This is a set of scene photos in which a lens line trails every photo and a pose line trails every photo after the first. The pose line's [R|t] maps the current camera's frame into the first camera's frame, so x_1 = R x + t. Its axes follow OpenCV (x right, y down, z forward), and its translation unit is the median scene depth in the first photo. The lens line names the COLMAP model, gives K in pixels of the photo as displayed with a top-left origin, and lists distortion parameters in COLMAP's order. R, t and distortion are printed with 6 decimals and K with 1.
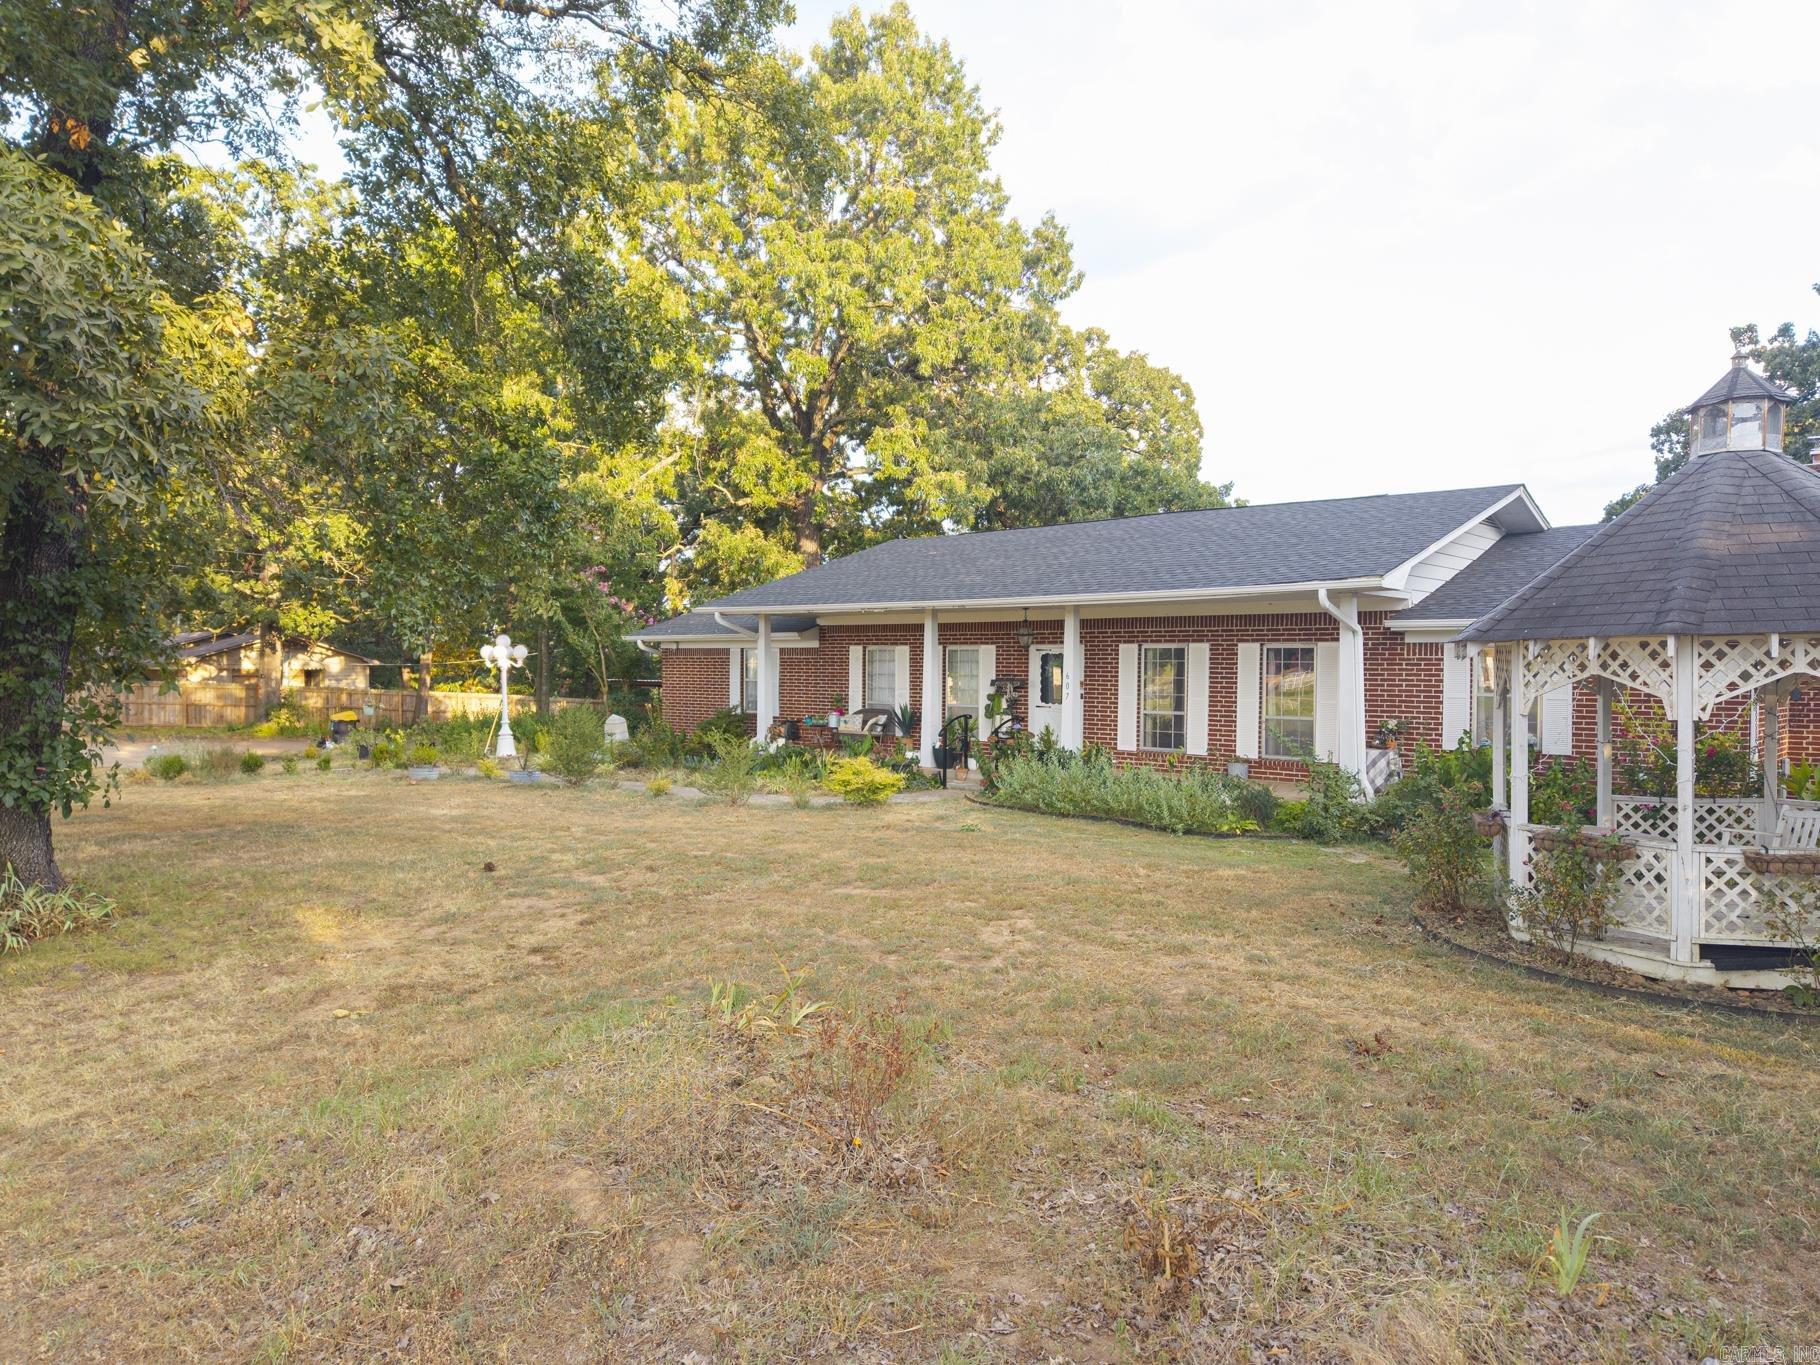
lens RADIAL K [[1202.3, 0, 902.8], [0, 1202.3, 684.4], [0, 0, 1]] dist [0.041815, -0.047694]
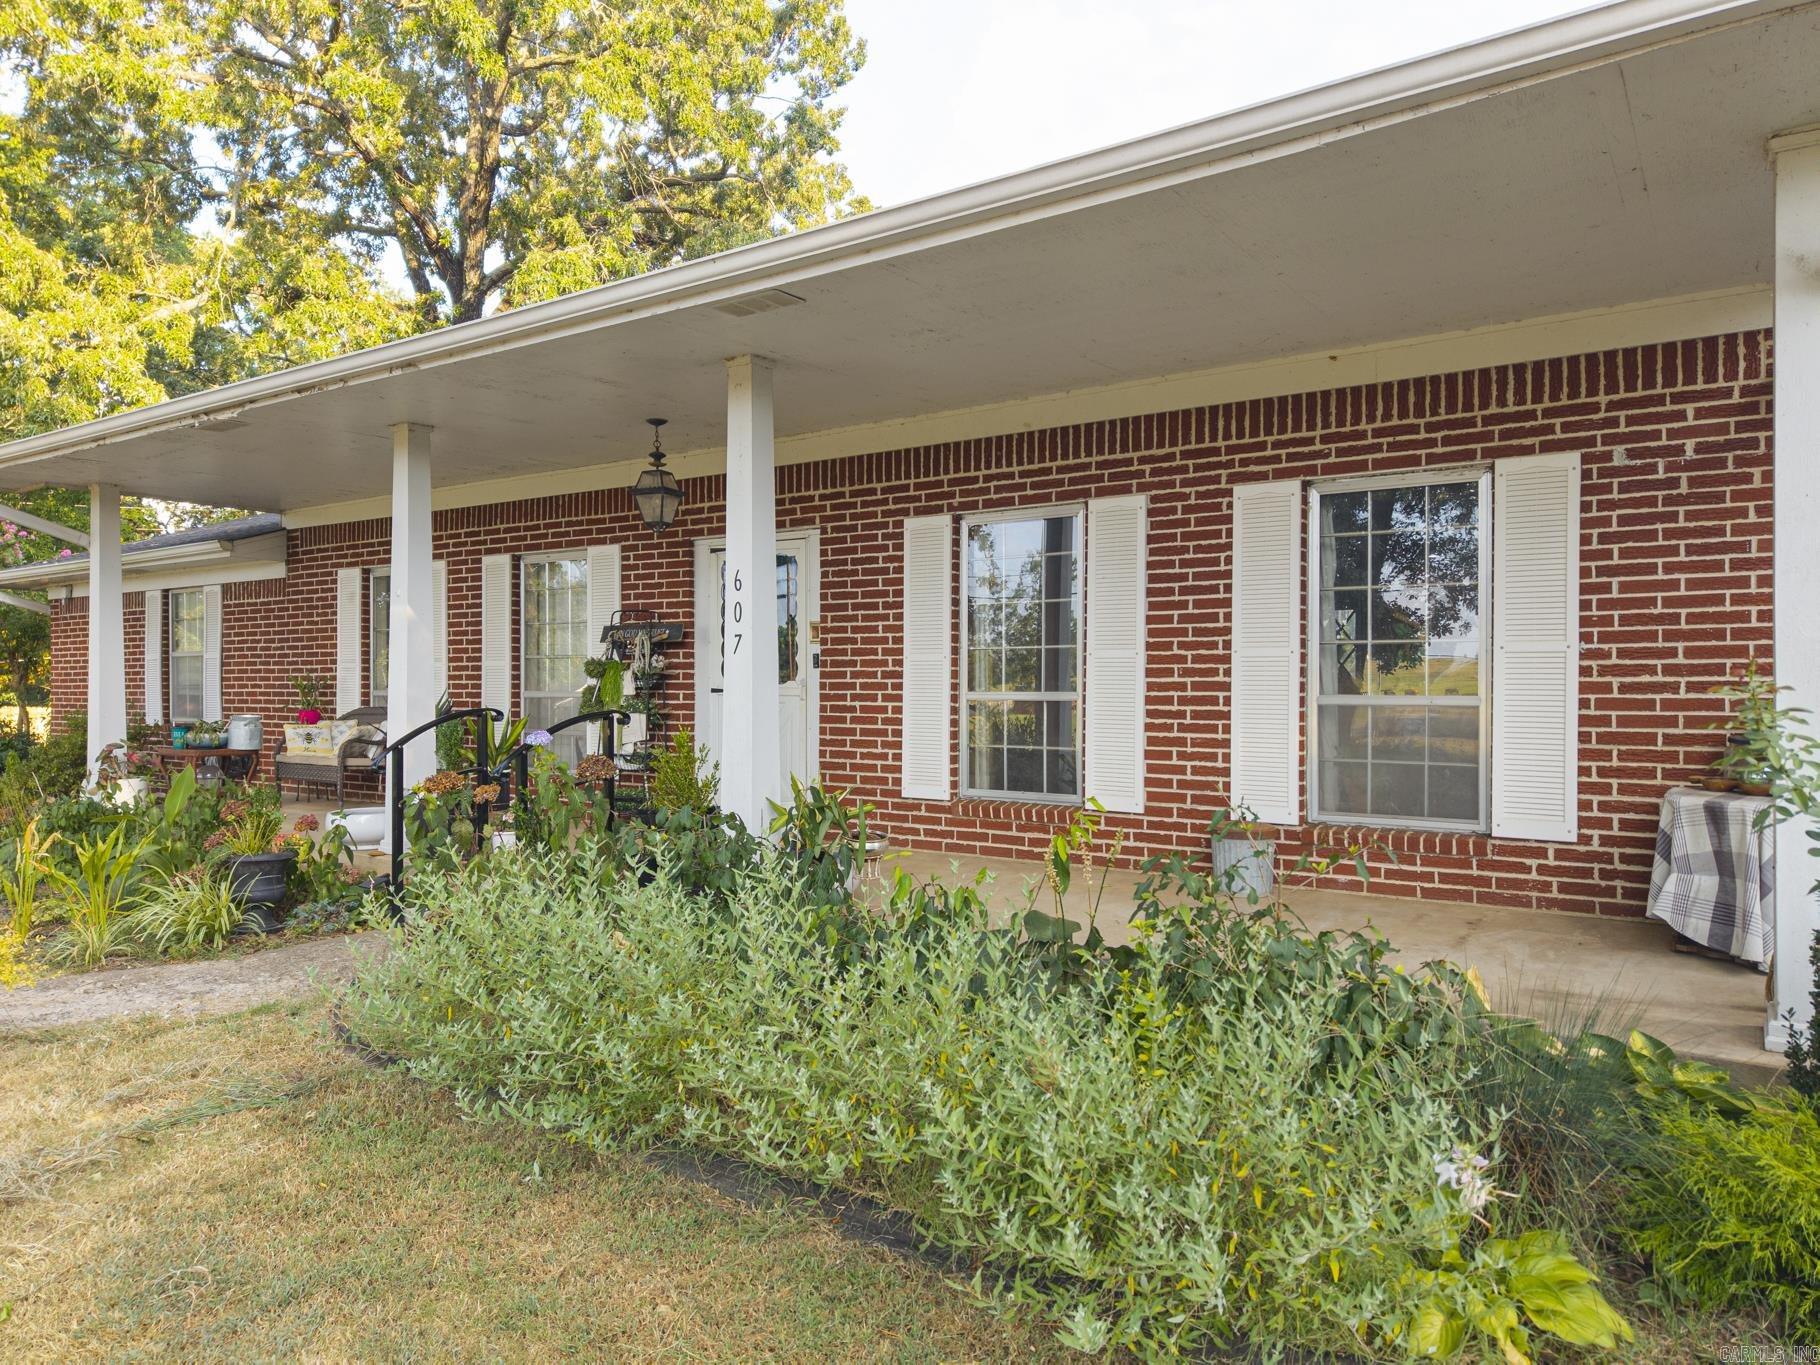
lens RADIAL K [[1202.3, 0, 902.8], [0, 1202.3, 684.4], [0, 0, 1]] dist [0.041815, -0.047694]
pose [[0.991508, -0.002465, 0.130020, 0.132157], [0.005442, 0.999731, -0.022544, 0.027780], [-0.129929, 0.023060, 0.991255, 0.635105]]
